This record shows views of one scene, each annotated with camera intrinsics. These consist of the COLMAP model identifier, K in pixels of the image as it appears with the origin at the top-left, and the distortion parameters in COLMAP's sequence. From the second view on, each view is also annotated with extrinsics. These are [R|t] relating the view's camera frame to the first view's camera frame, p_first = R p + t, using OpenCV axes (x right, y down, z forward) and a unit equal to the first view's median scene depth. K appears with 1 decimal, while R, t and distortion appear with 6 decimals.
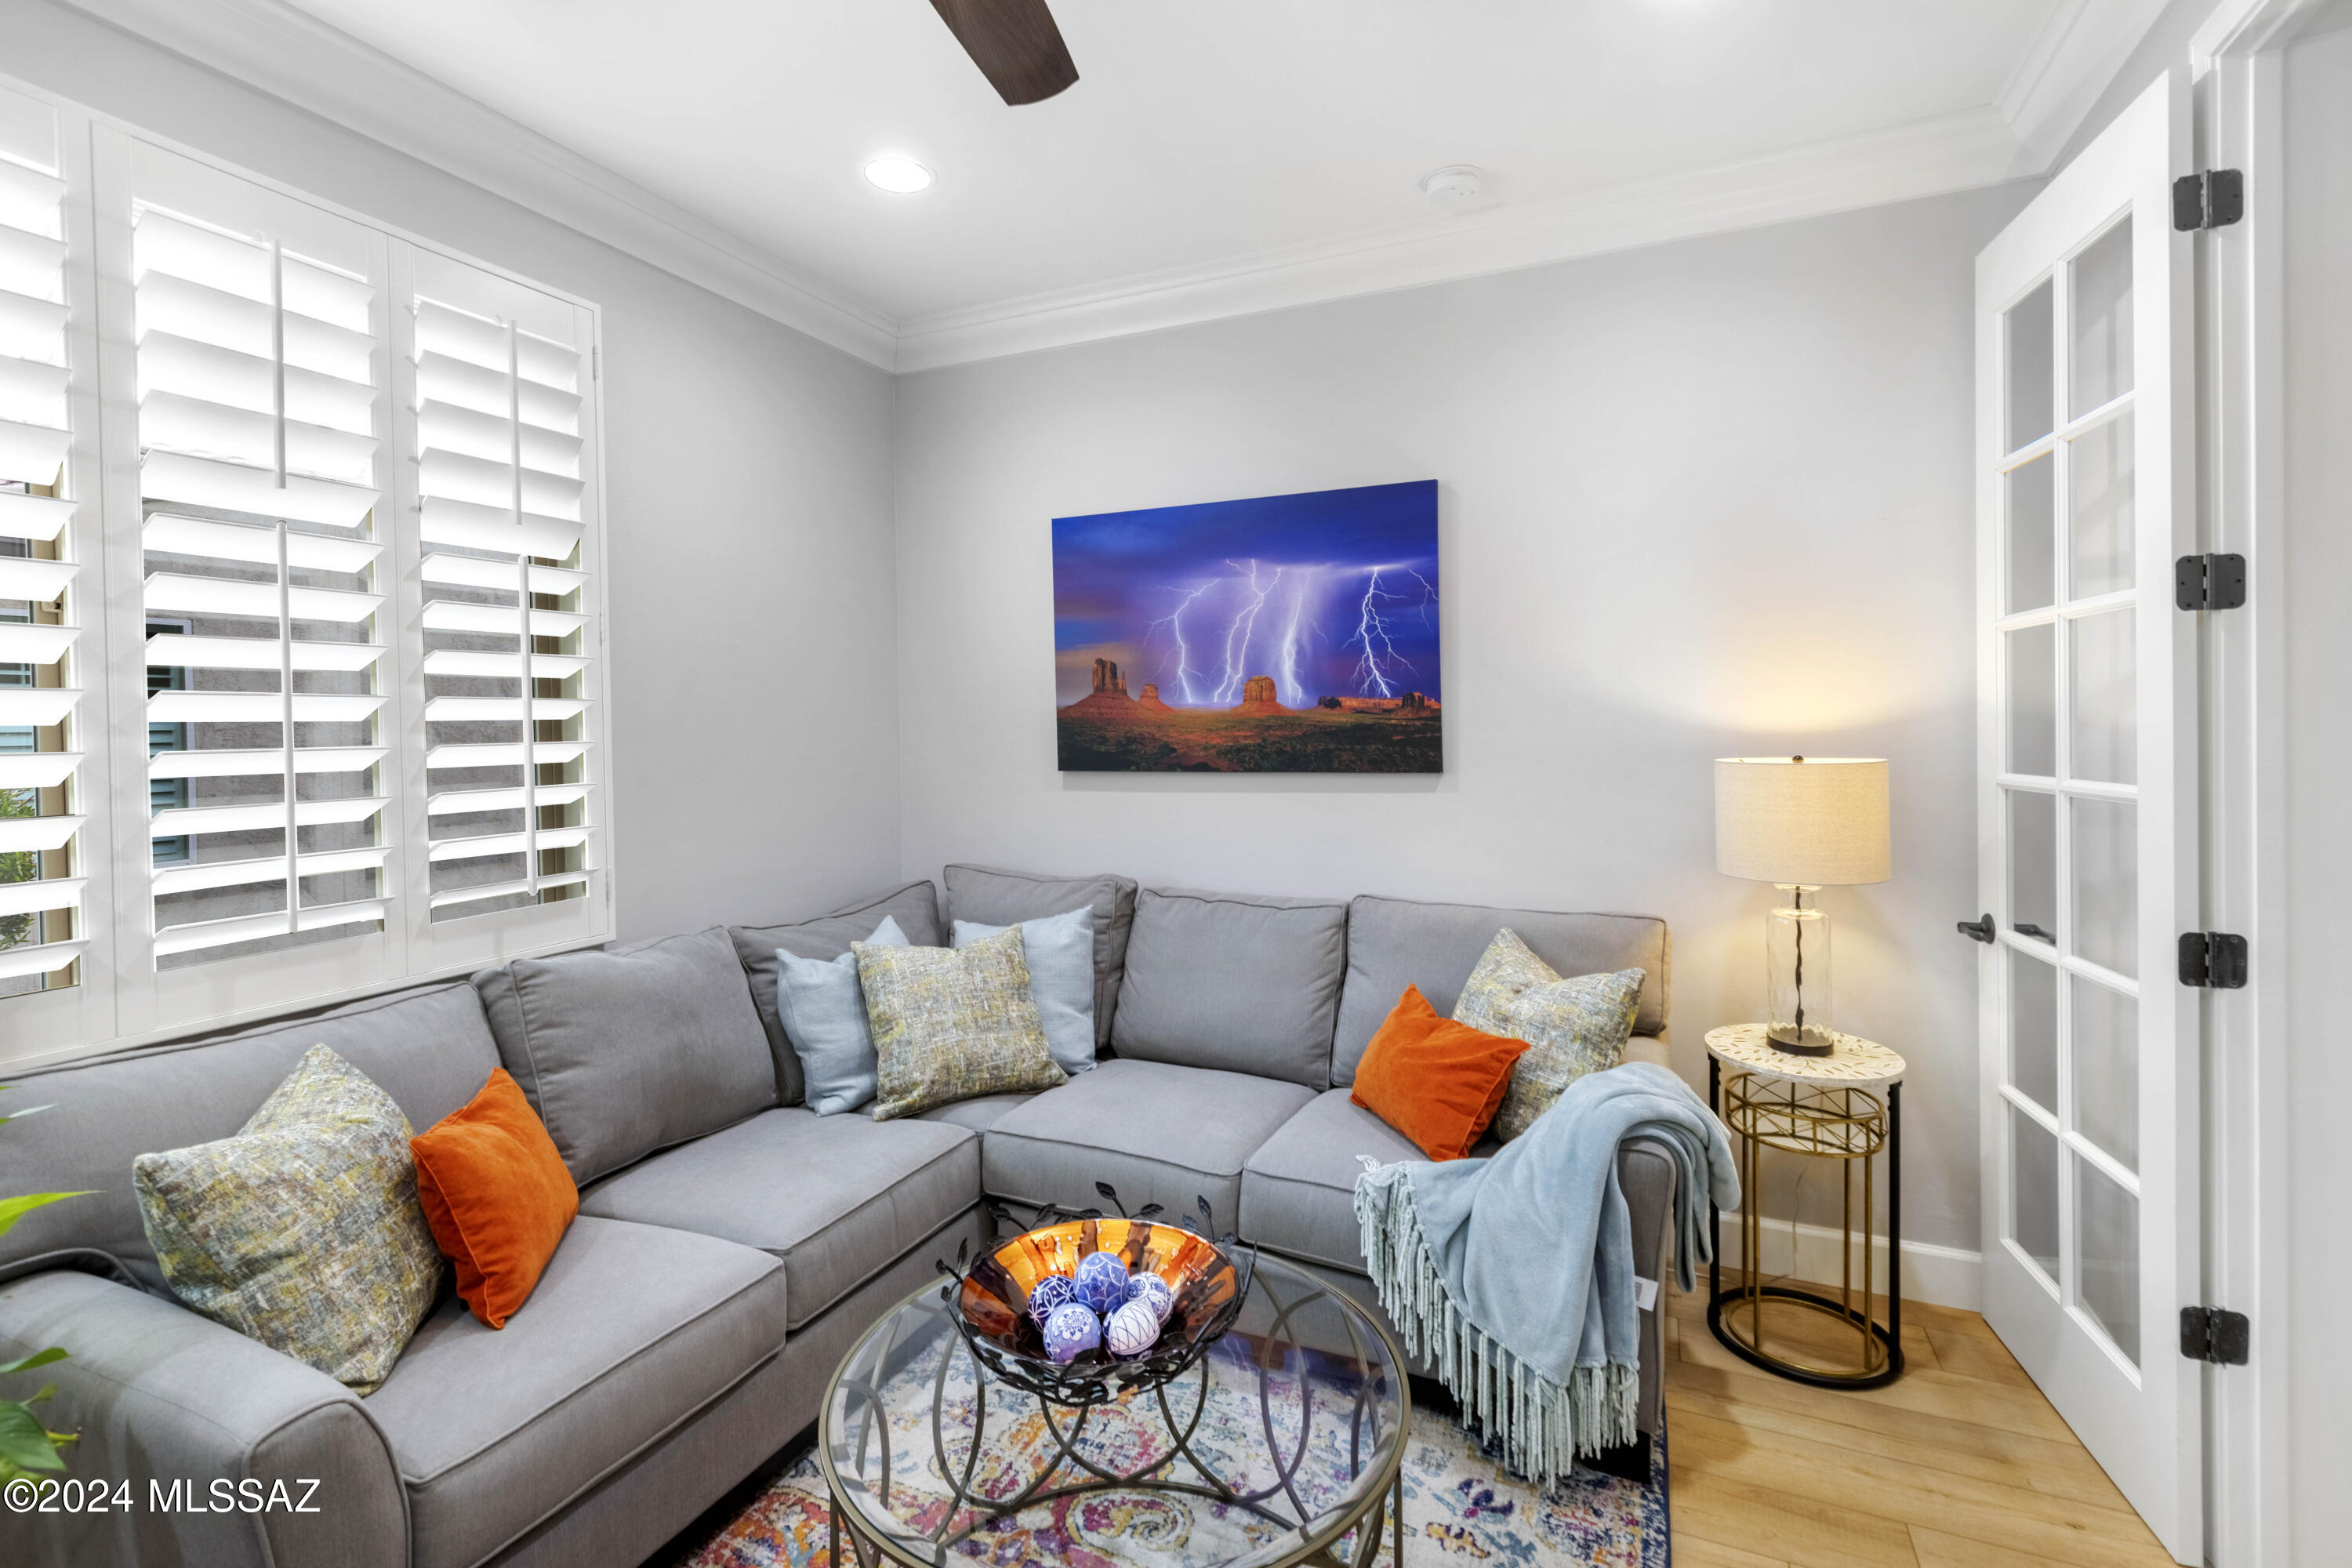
lens RADIAL K [[1097.4, 0, 1172.3], [0, 1097.4, 742.6], [0, 0, 1]] dist [0.001142, -0.000171]
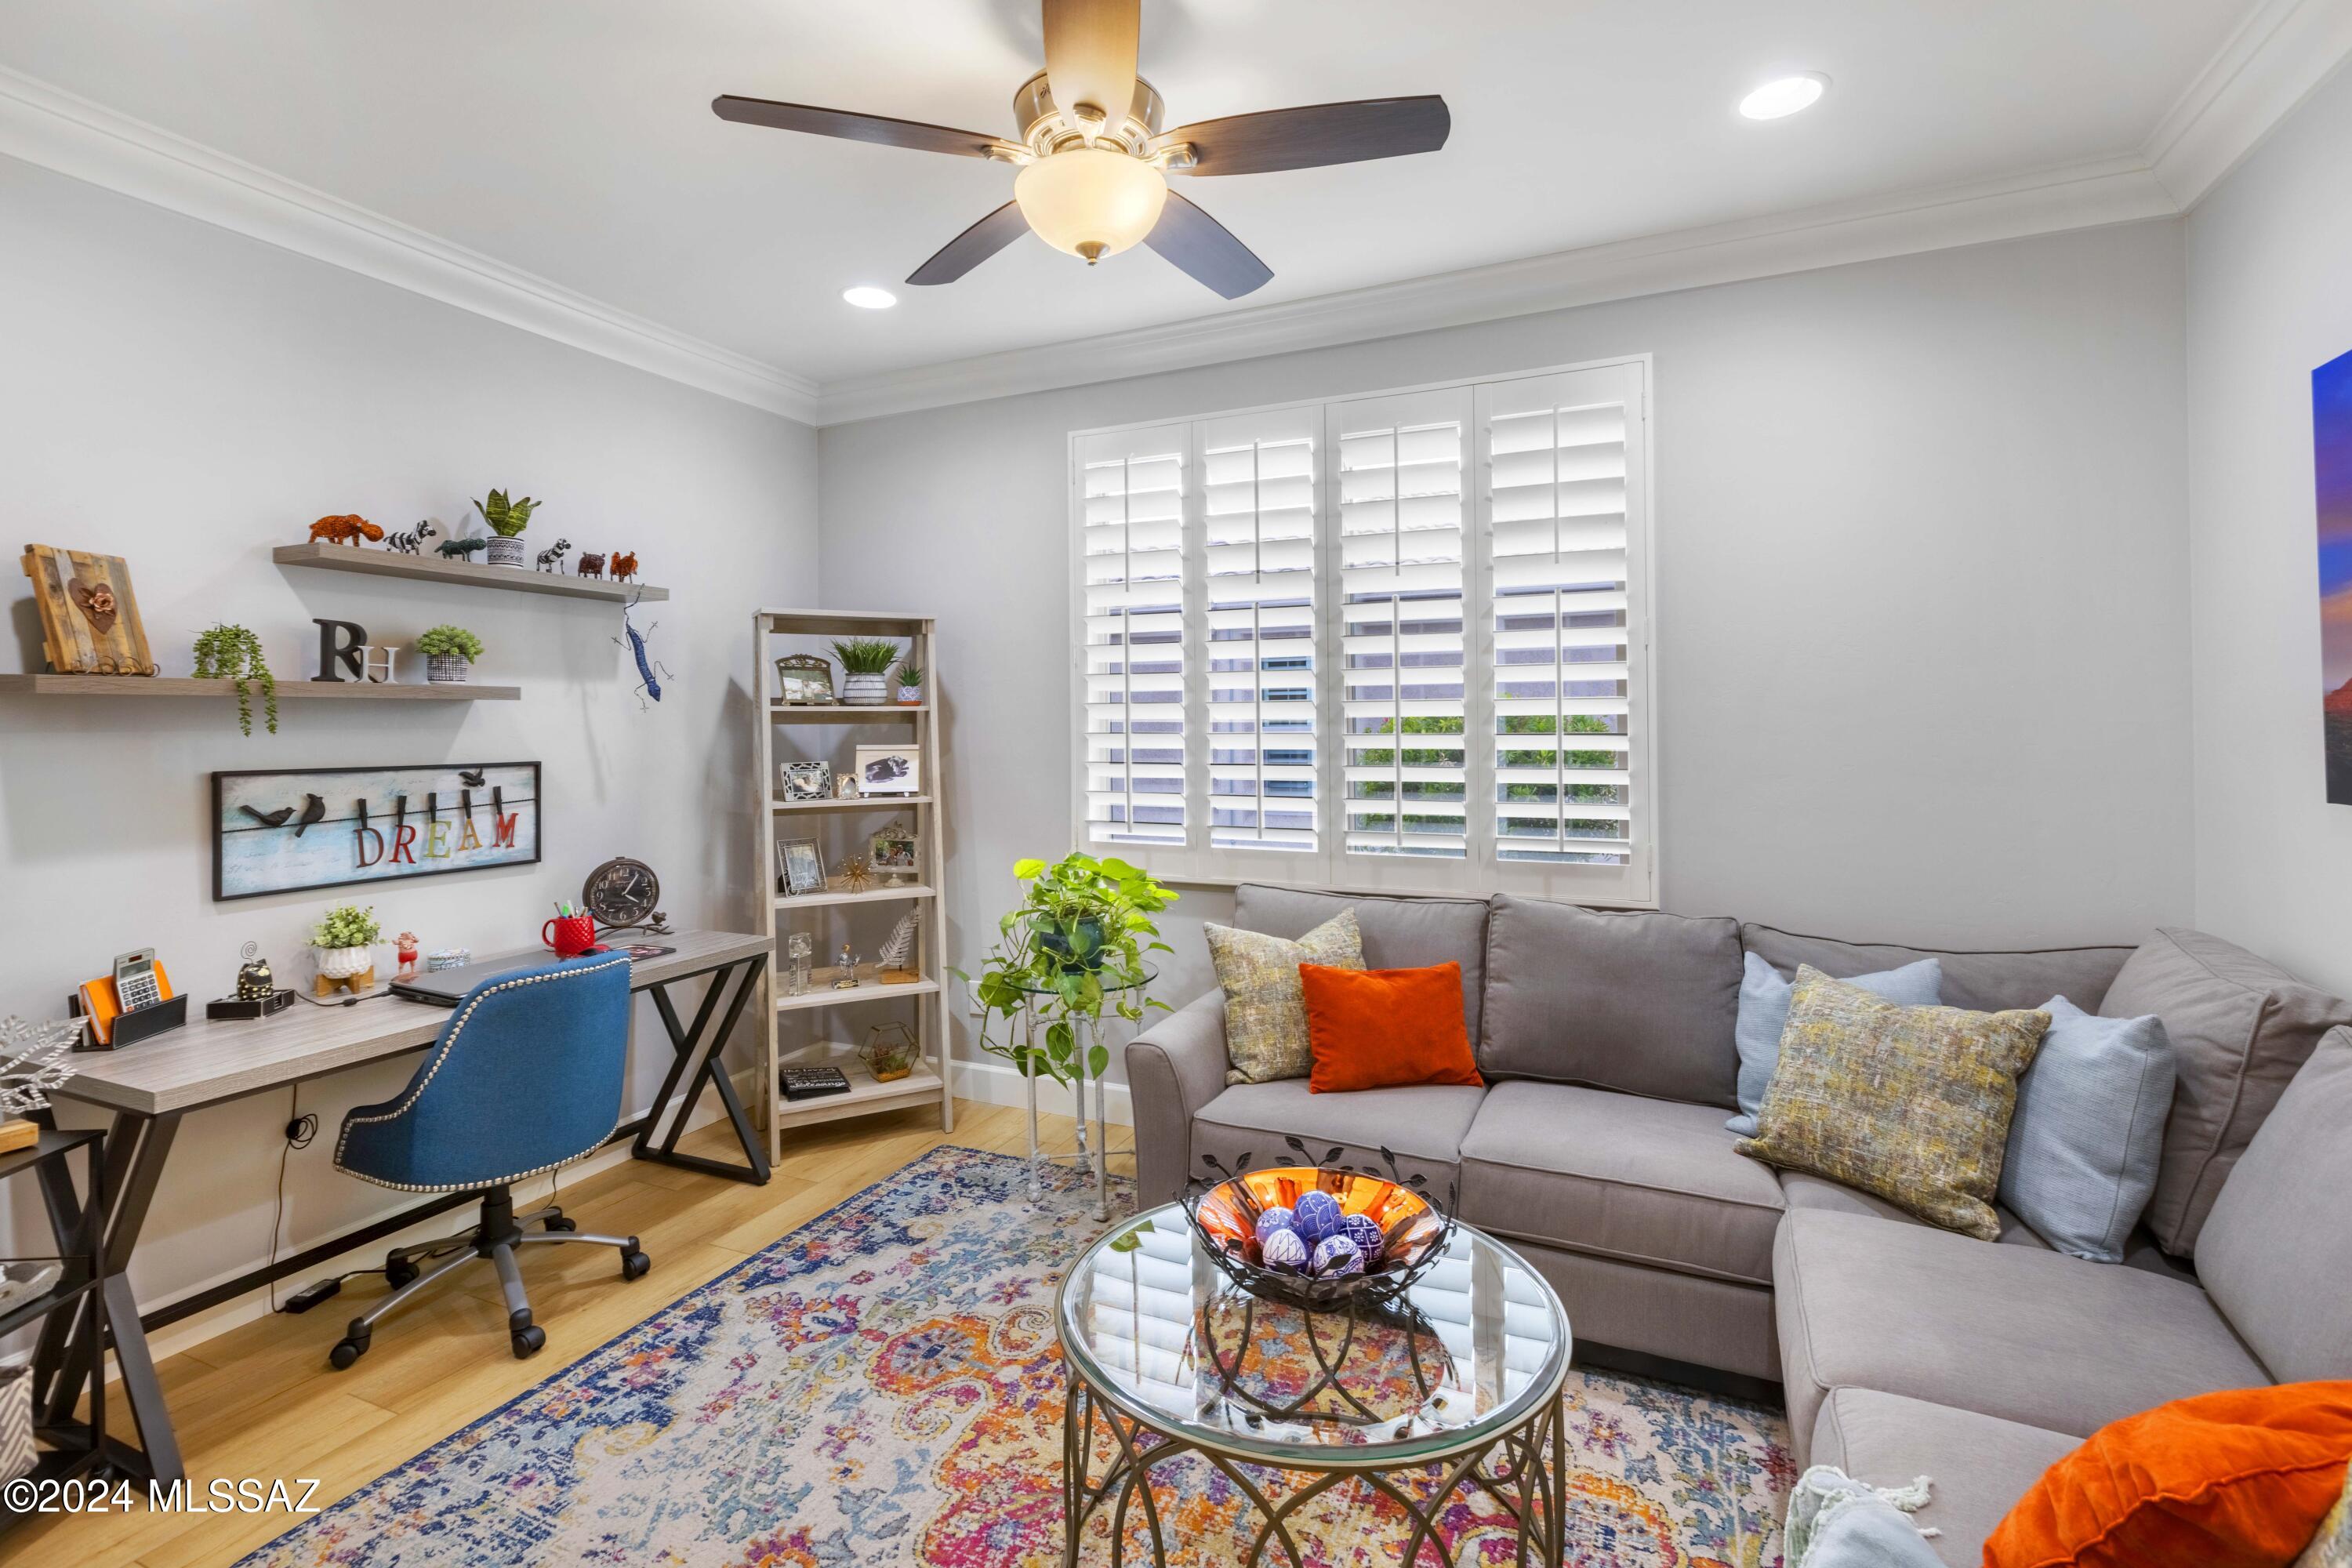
lens RADIAL K [[1097.4, 0, 1172.3], [0, 1097.4, 742.6], [0, 0, 1]] dist [0.001142, -0.000171]
pose [[-0.024089, 0.032463, -0.999183, 0.488273], [-0.012166, 0.999389, 0.032763, -0.017698], [0.999636, 0.012945, -0.023680, 0.402248]]
